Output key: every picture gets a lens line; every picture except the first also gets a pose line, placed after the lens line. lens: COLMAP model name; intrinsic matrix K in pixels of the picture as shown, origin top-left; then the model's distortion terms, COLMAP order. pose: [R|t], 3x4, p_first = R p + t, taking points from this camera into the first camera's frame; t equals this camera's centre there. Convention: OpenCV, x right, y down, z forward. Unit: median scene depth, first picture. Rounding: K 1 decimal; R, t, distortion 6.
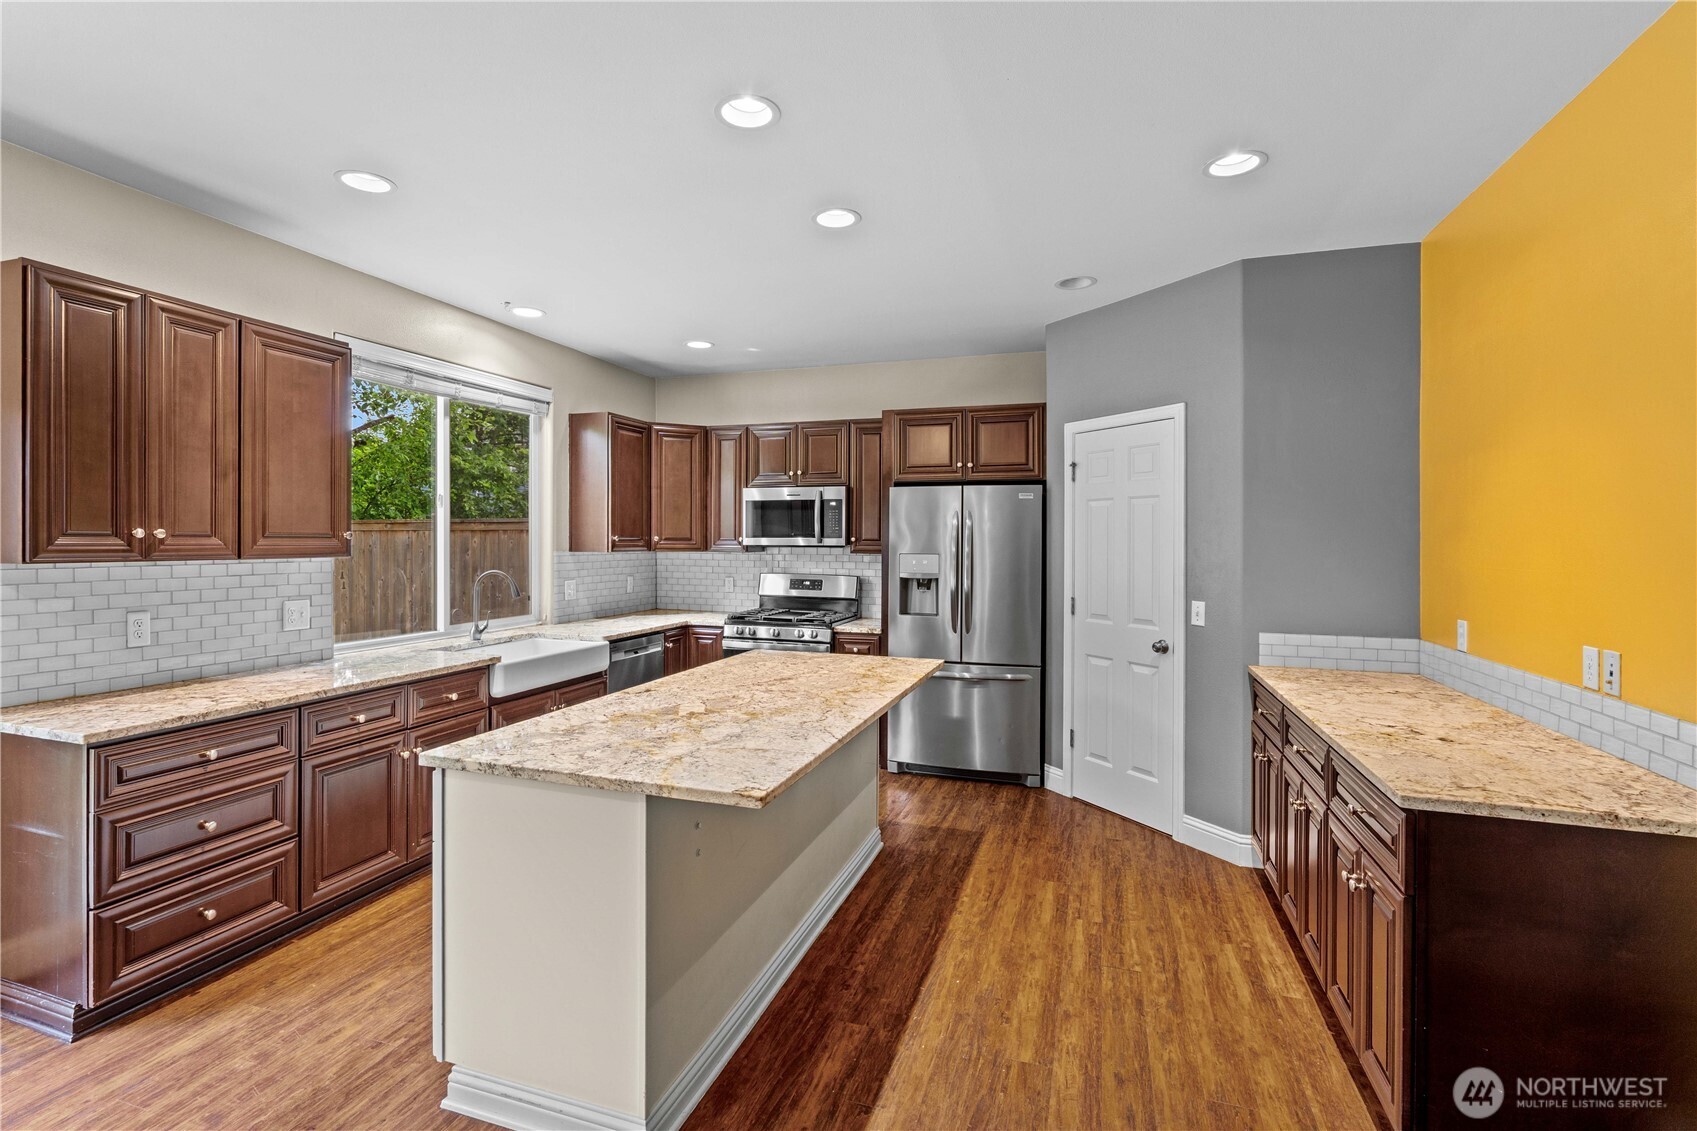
lens RADIAL K [[773.5, 0, 847.1], [0, 773.5, 532.6], [0, 0, 1]] dist [-0.015062, 0.000377]
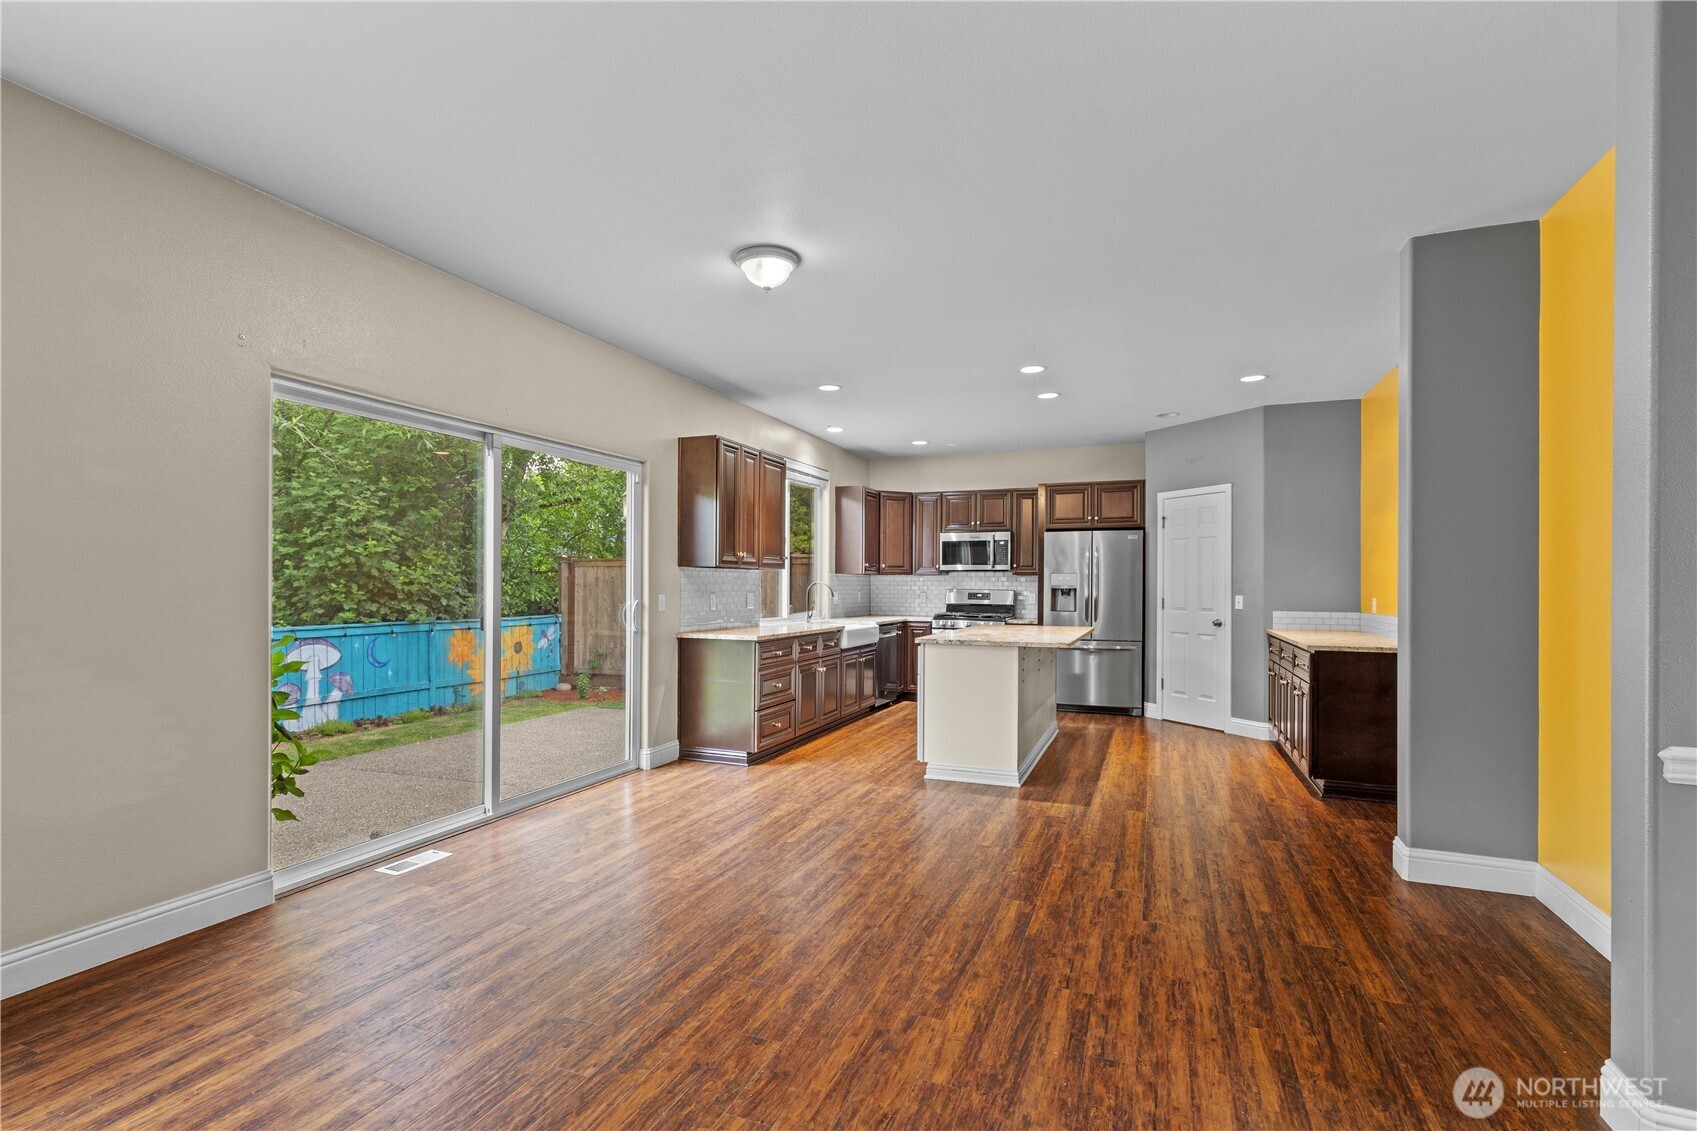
lens RADIAL K [[773.5, 0, 843.6], [0, 773.5, 580.5], [0, 0, 1]] dist [-0.015062, 0.000377]
pose [[0.997443, -0.000871, -0.071458, -0.250952], [0.001165, 0.999991, 0.004081, 0.035267], [0.071454, -0.004154, 0.997435, -0.642356]]
